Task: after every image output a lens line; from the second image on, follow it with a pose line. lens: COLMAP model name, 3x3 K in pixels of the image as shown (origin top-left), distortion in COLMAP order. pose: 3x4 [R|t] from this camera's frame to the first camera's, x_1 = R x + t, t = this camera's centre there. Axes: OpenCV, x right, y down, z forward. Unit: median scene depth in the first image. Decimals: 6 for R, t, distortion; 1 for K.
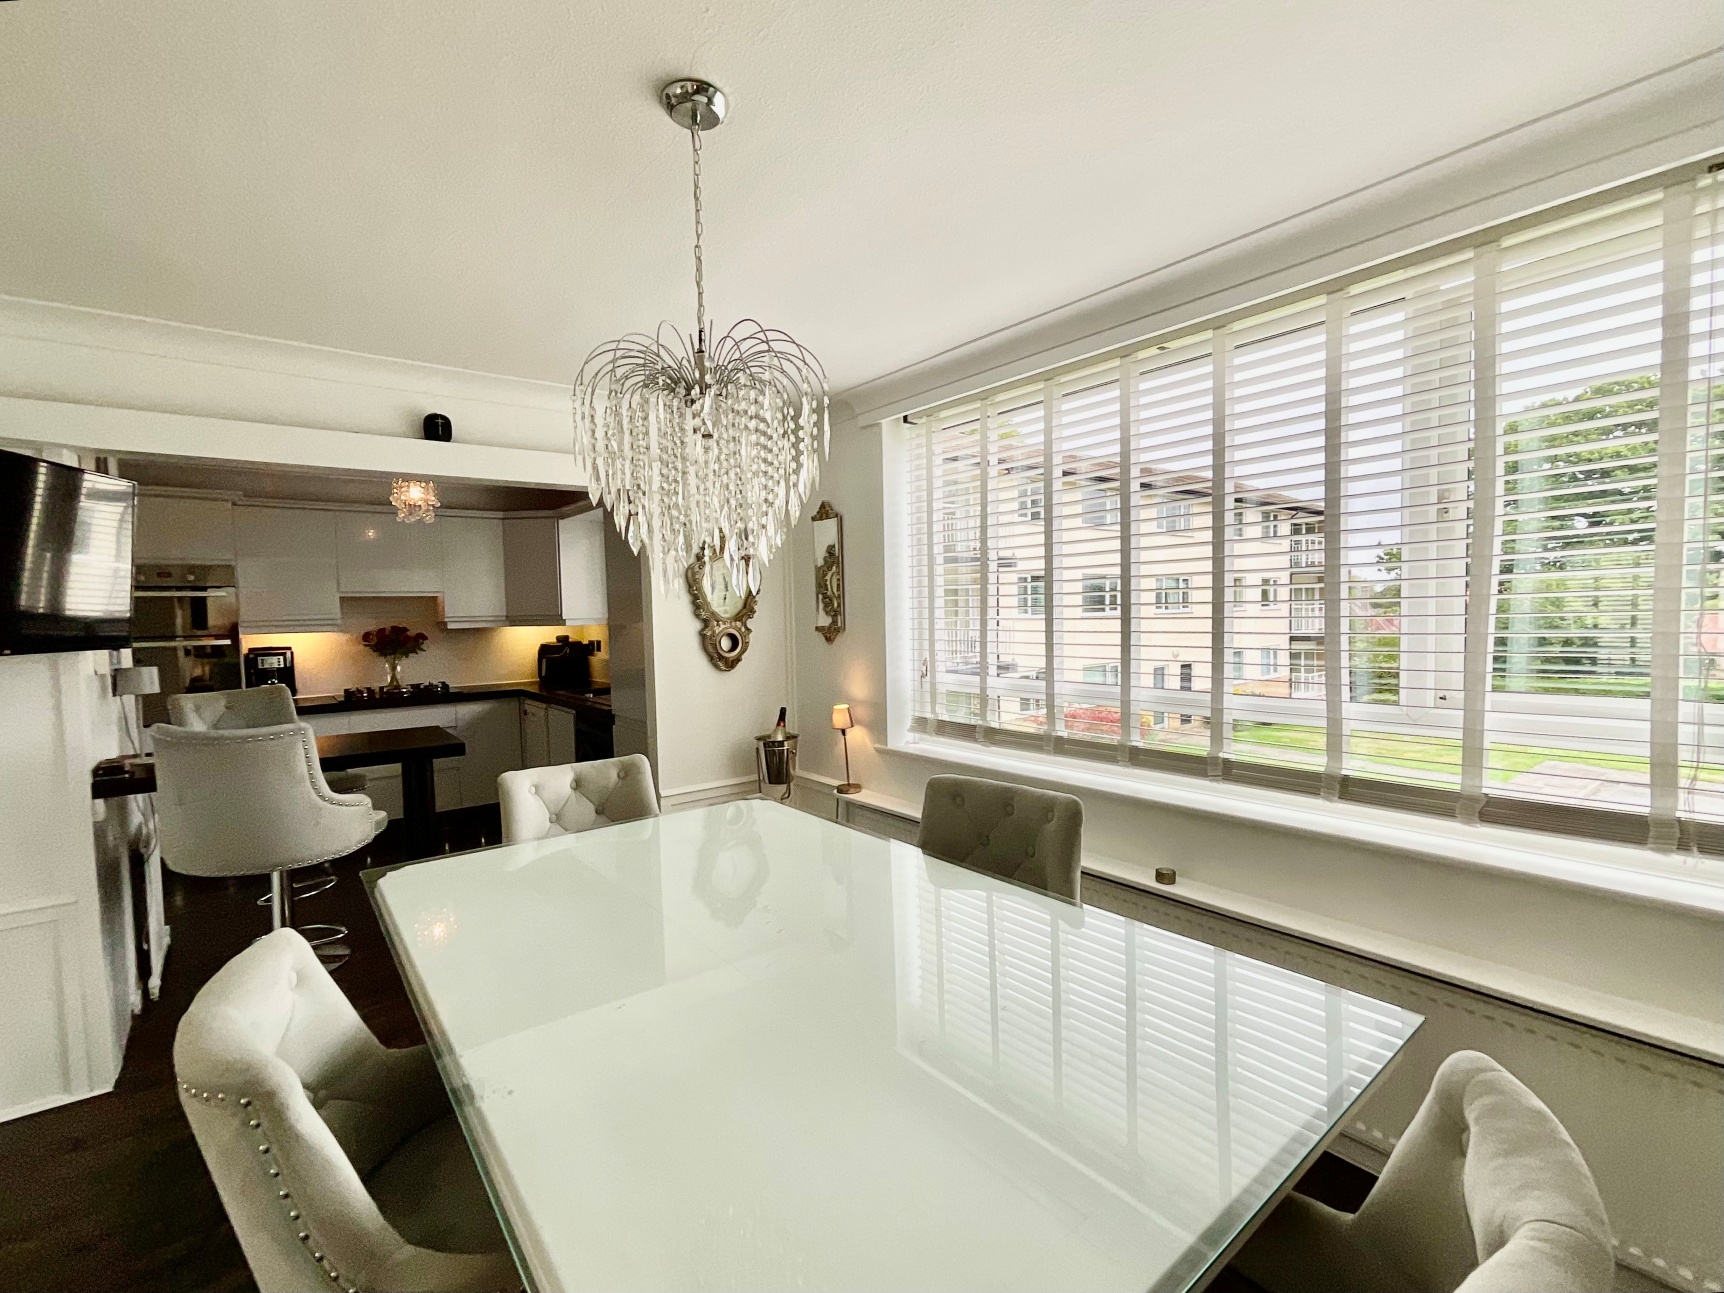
lens RADIAL K [[756.1, 0, 859.6], [0, 756.1, 648.9], [0, 0, 1]] dist [-0.000597, 0.000111]
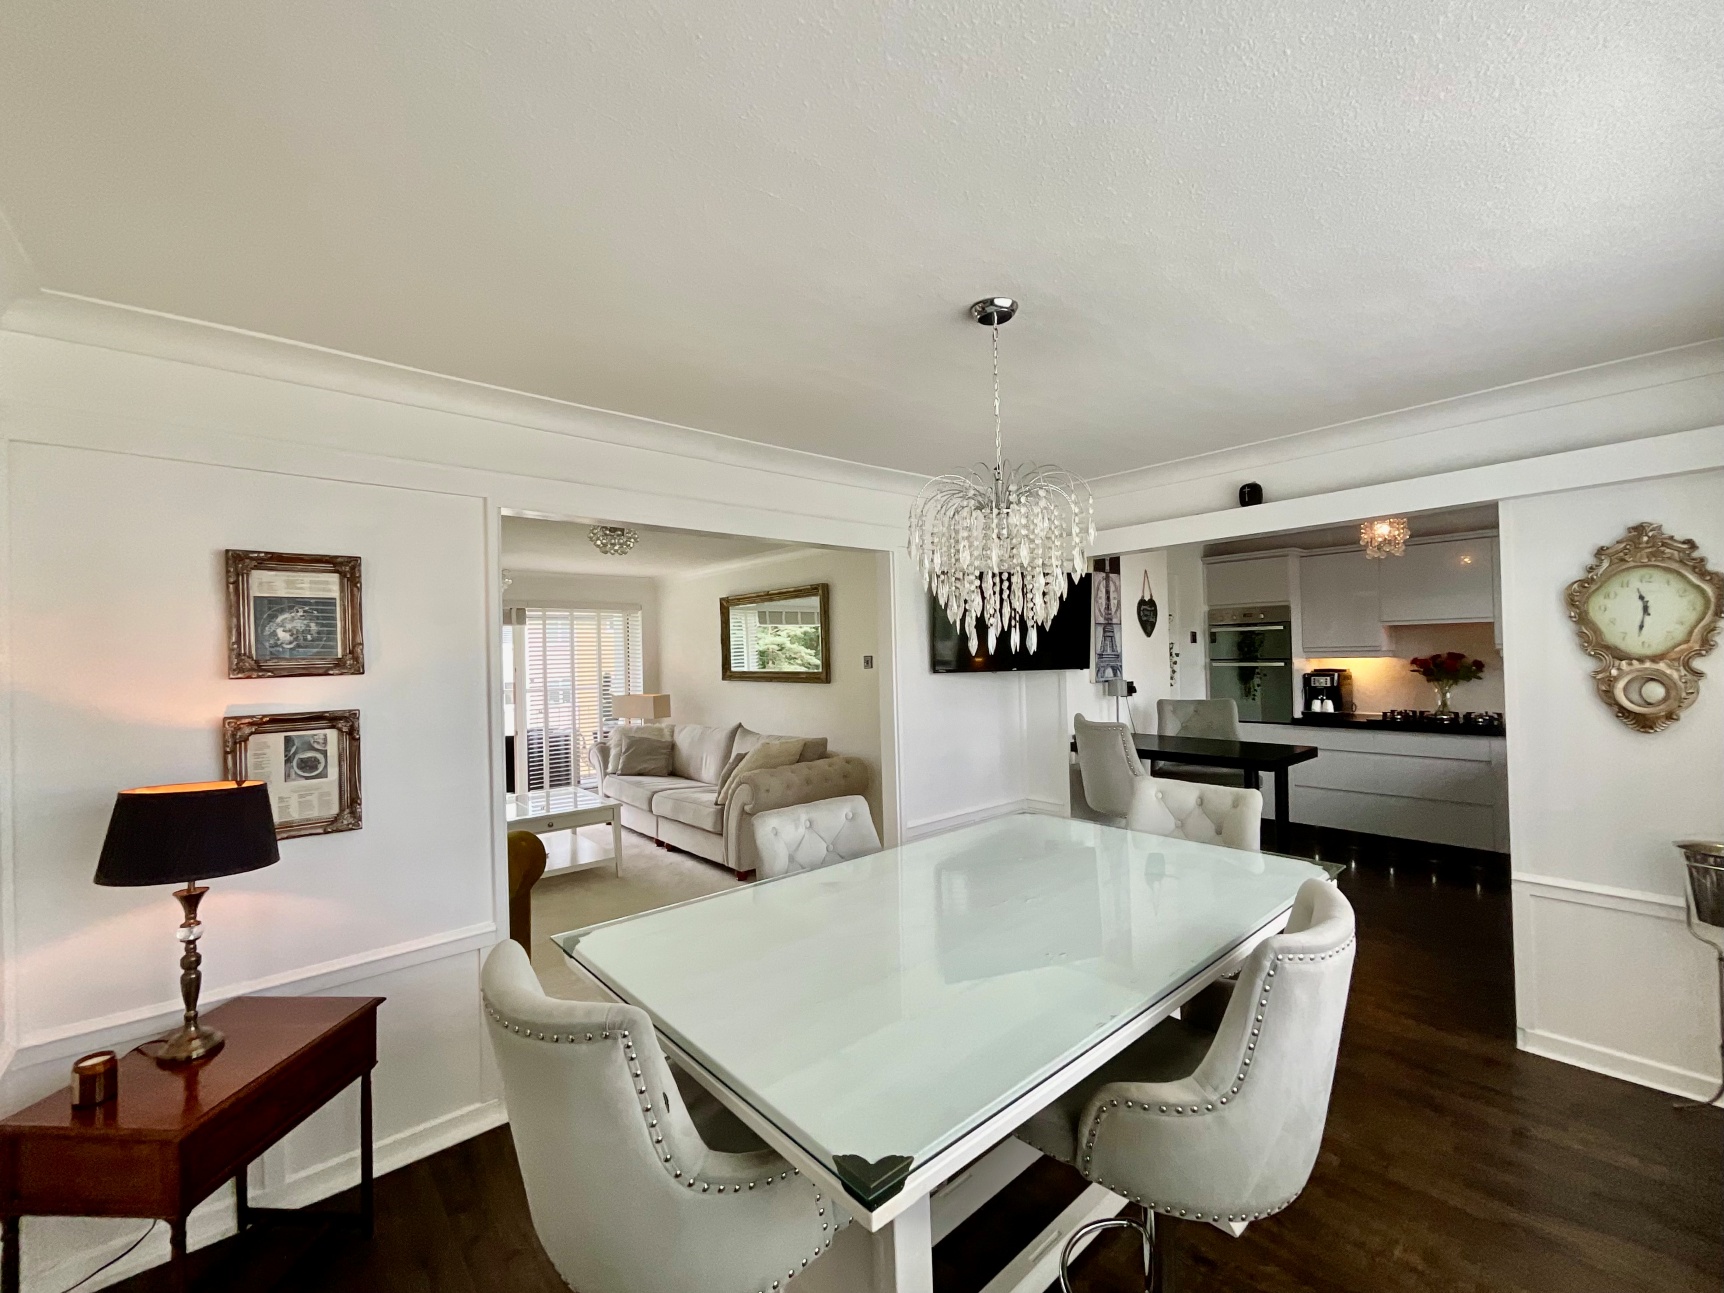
lens RADIAL K [[707.0, 0, 861.5], [0, 707.0, 649.2], [0, 0, 1]] dist [-0.003859, 0.000585]
pose [[0.062949, 0.012275, -0.997941, 0.286740], [-0.031089, 0.999463, 0.010333, -0.021307], [0.997532, 0.030374, 0.063297, 0.174158]]
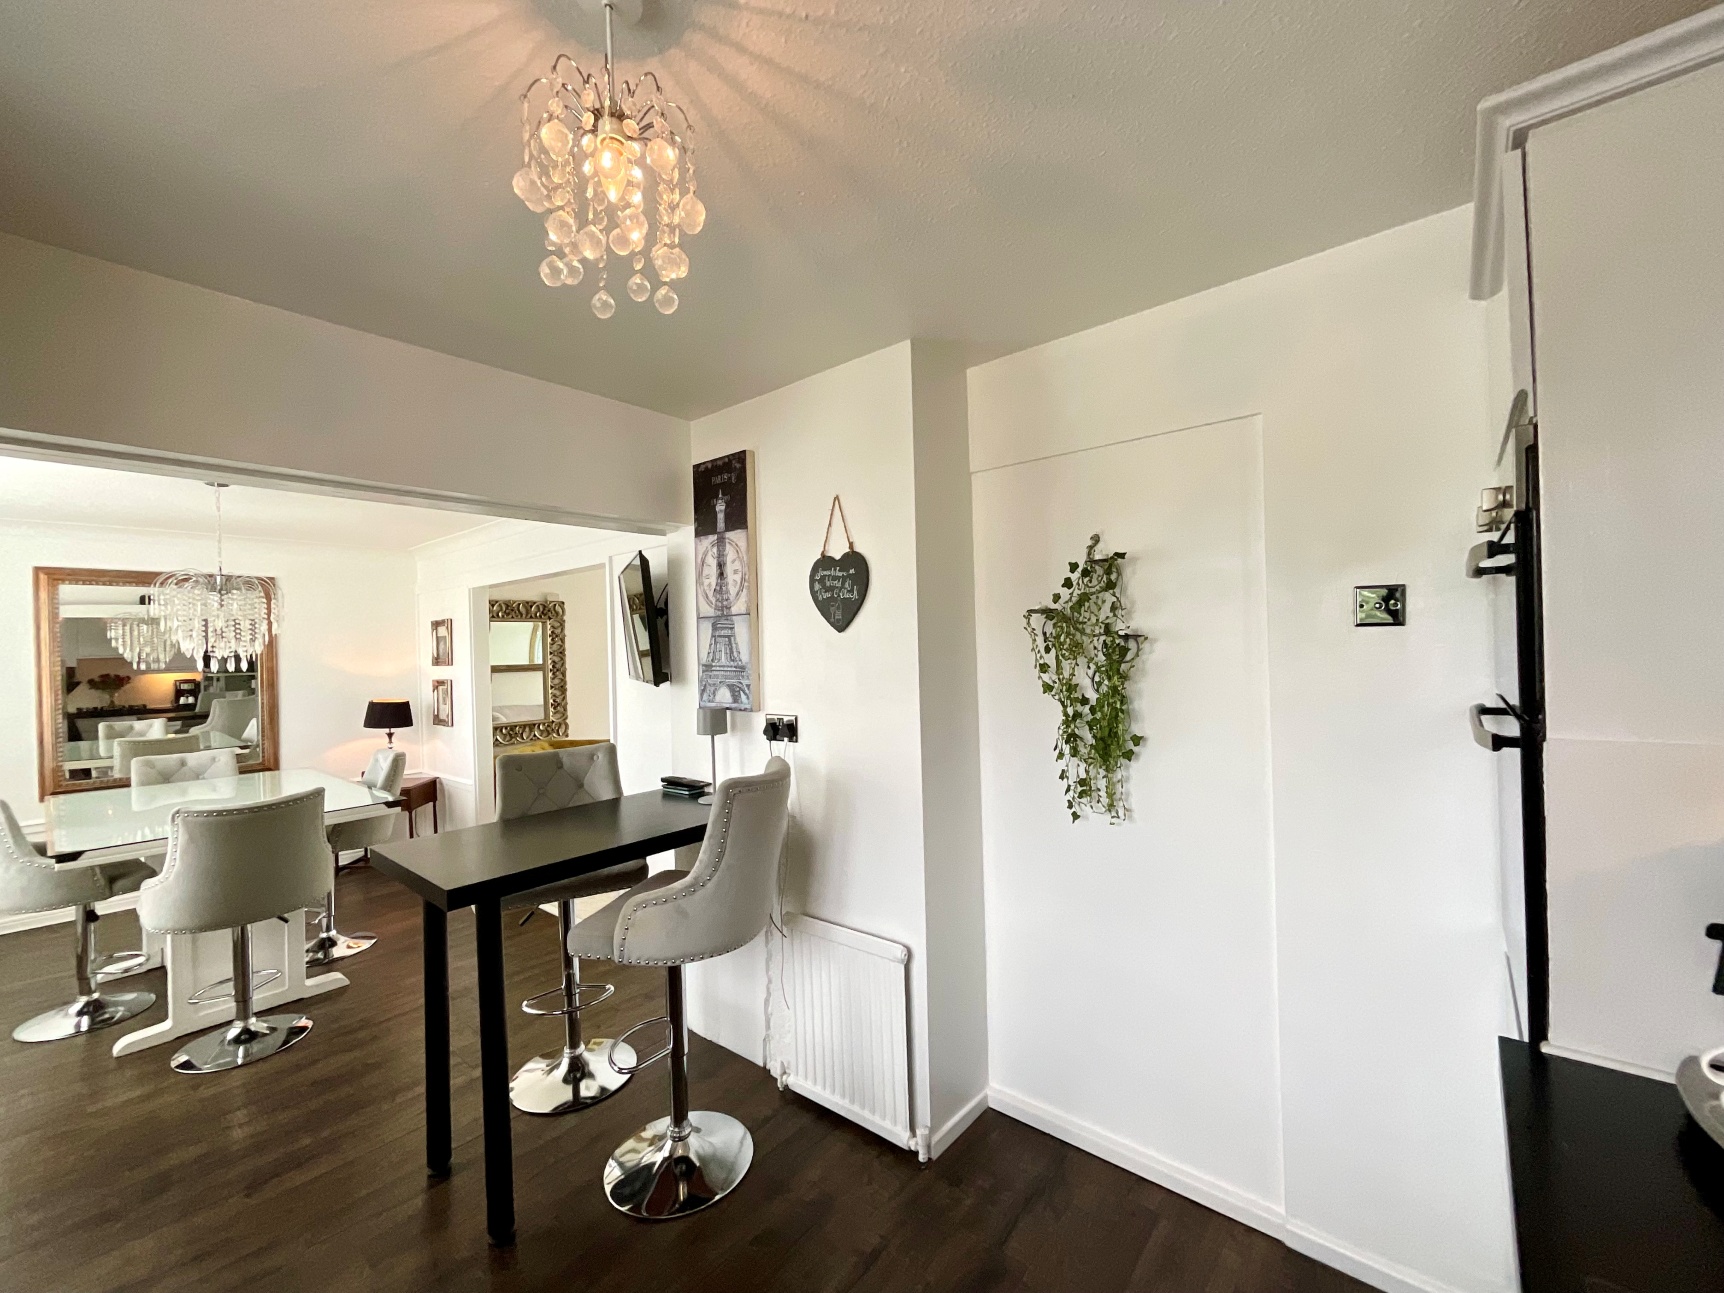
lens RADIAL K [[707.0, 0, 861.3], [0, 707.0, 646.9], [0, 0, 1]] dist [-0.003859, 0.000585]
pose [[-0.976212, 0.060098, -0.208324, -0.503774], [0.047536, 0.996766, 0.064796, -0.057202], [0.211544, 0.053352, -0.975911, 1.027277]]
